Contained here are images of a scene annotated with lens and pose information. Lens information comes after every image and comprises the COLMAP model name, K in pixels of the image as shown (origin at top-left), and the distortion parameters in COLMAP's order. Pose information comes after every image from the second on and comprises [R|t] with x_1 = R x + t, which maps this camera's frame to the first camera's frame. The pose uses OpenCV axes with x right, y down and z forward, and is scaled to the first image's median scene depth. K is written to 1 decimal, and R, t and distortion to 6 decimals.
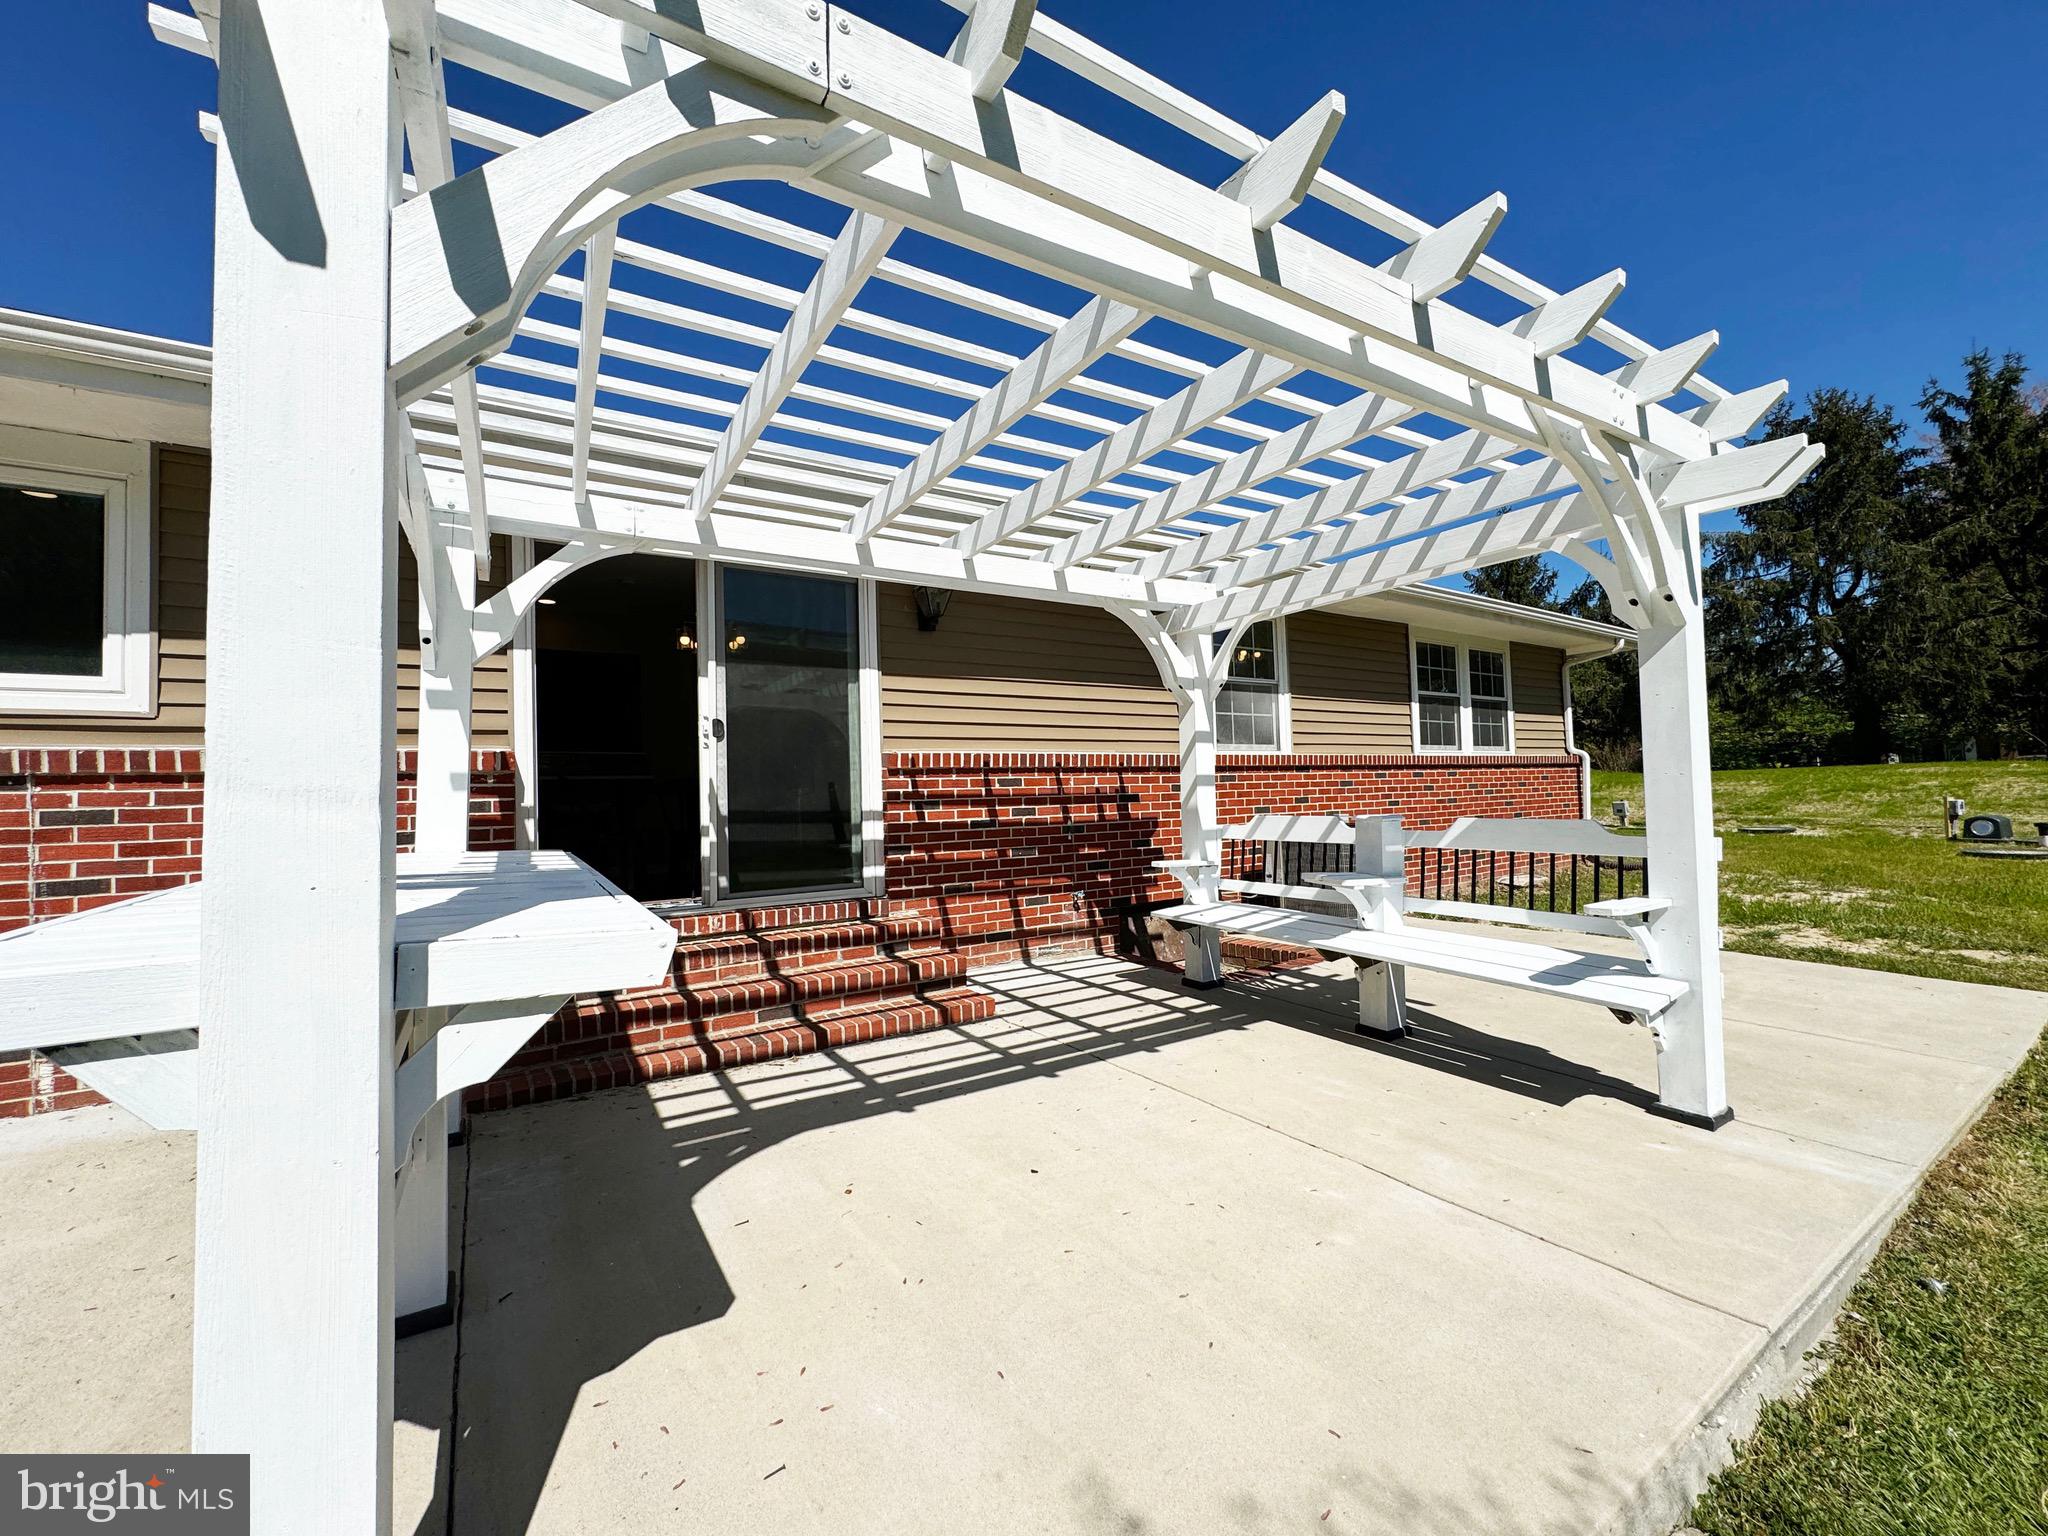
lens RADIAL K [[835.5, 0, 1031.9], [0, 835.5, 769.5], [0, 0, 1]] dist [-0.000350, -0.000160]
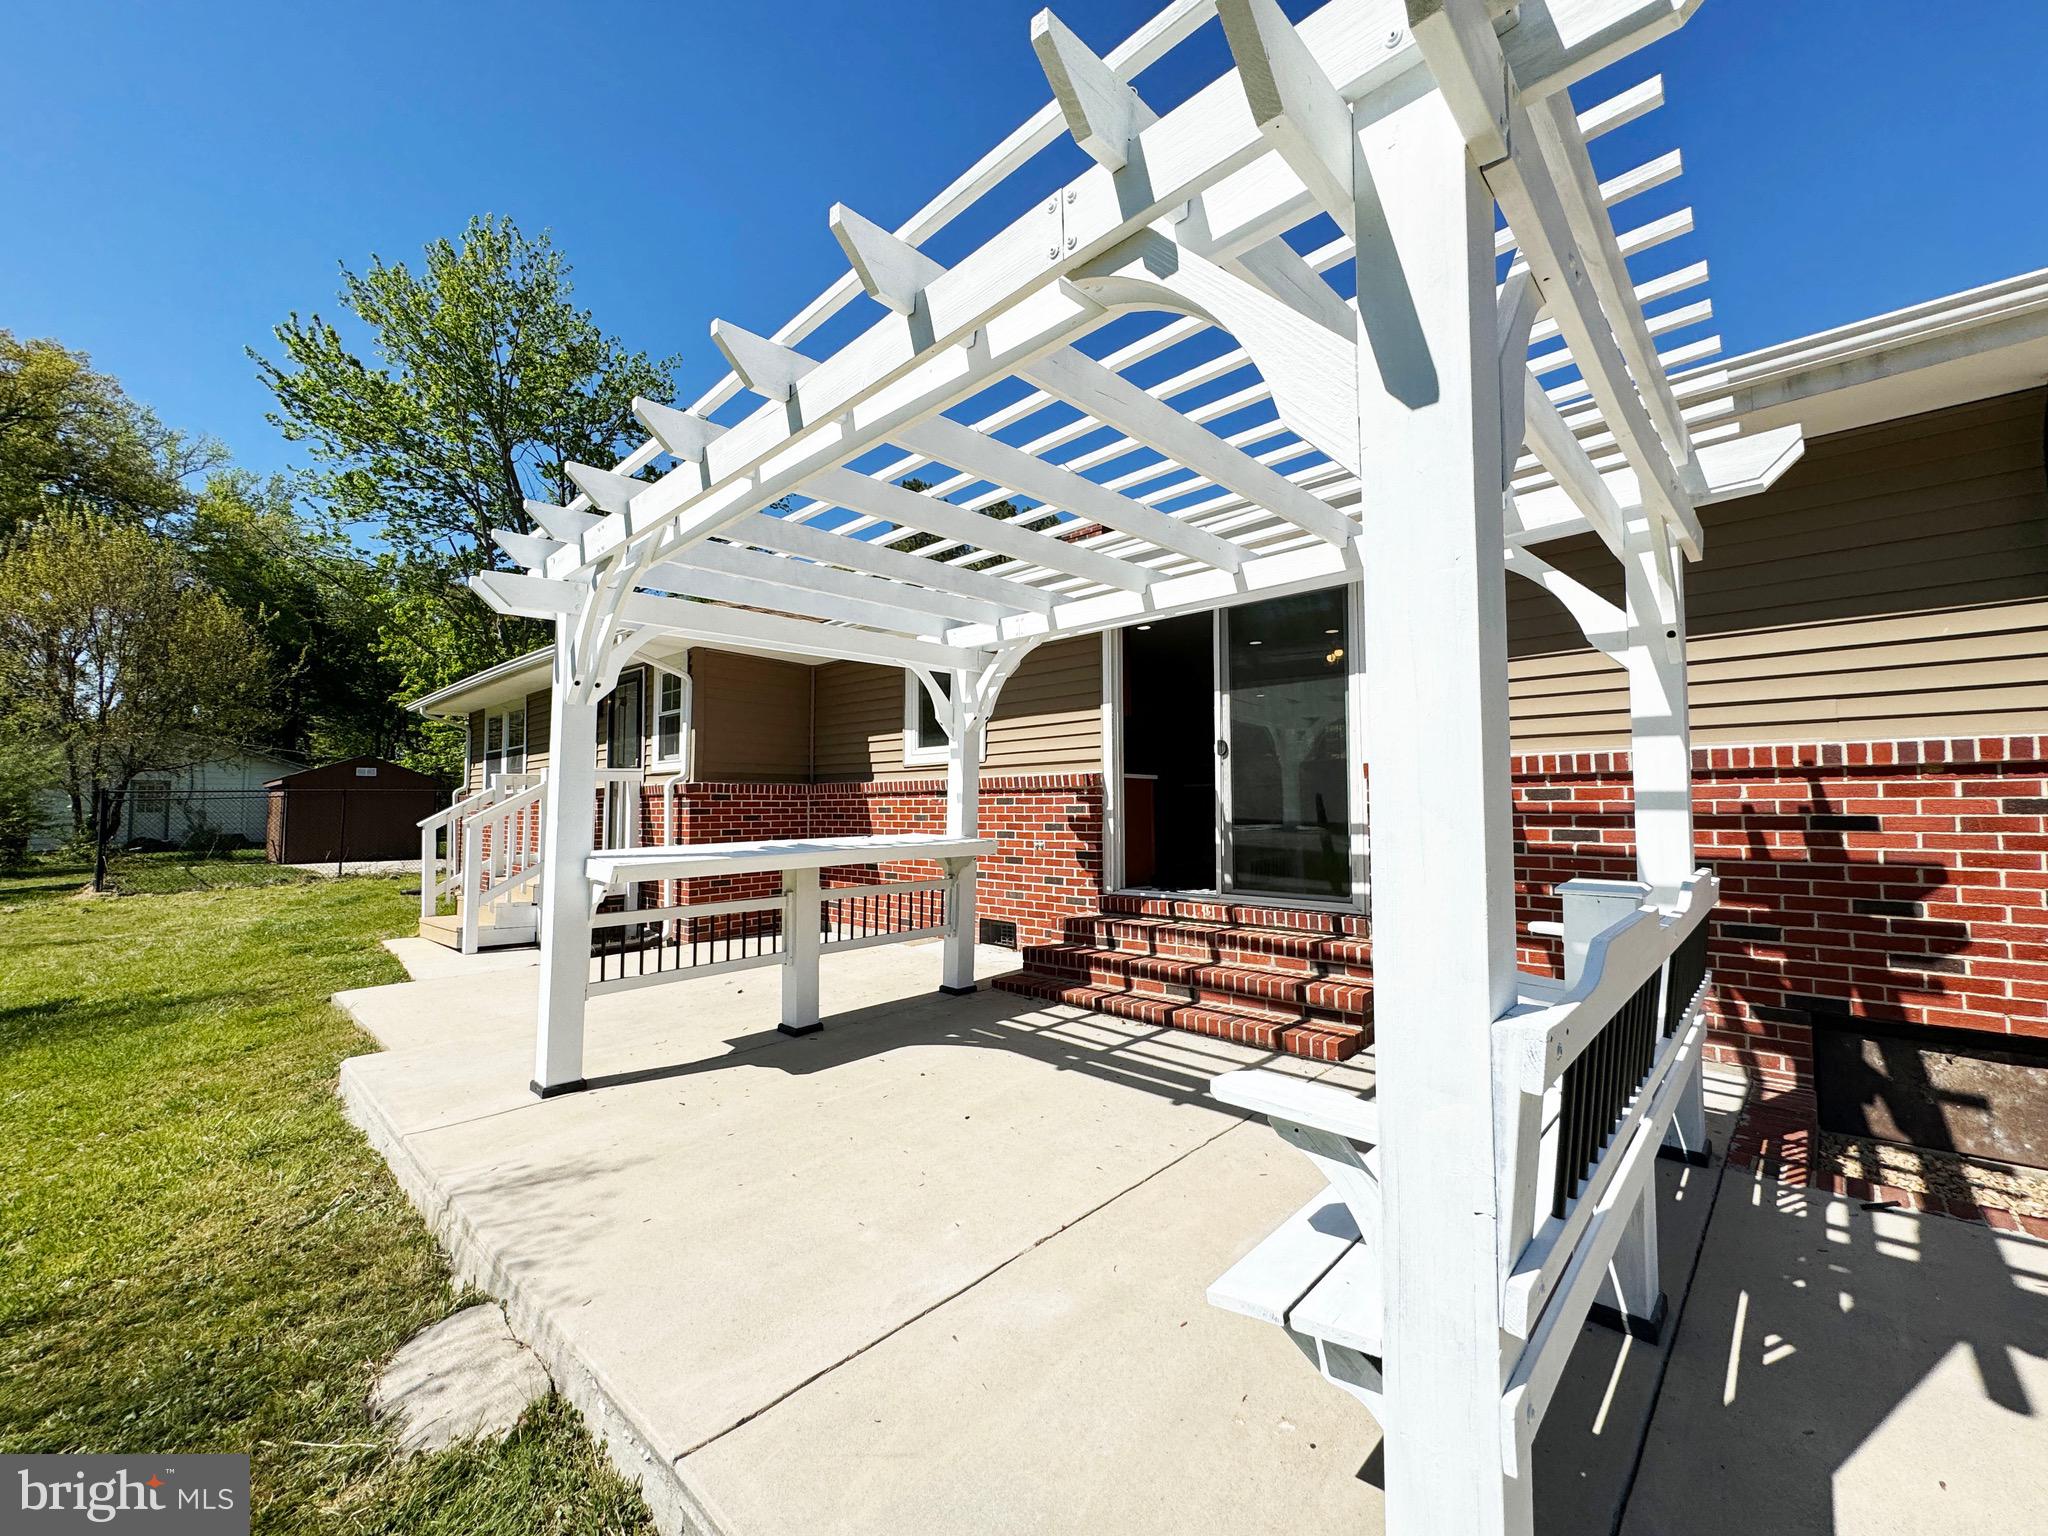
lens RADIAL K [[817.4, 0, 1026.3], [0, 817.4, 765.7], [0, 0, 1]] dist [-0.002164, -0.000101]
pose [[0.242044, -0.026259, -0.969910, 0.723156], [0.022376, 0.999519, -0.021477, -0.006321], [0.970007, -0.016504, 0.242515, 0.481429]]
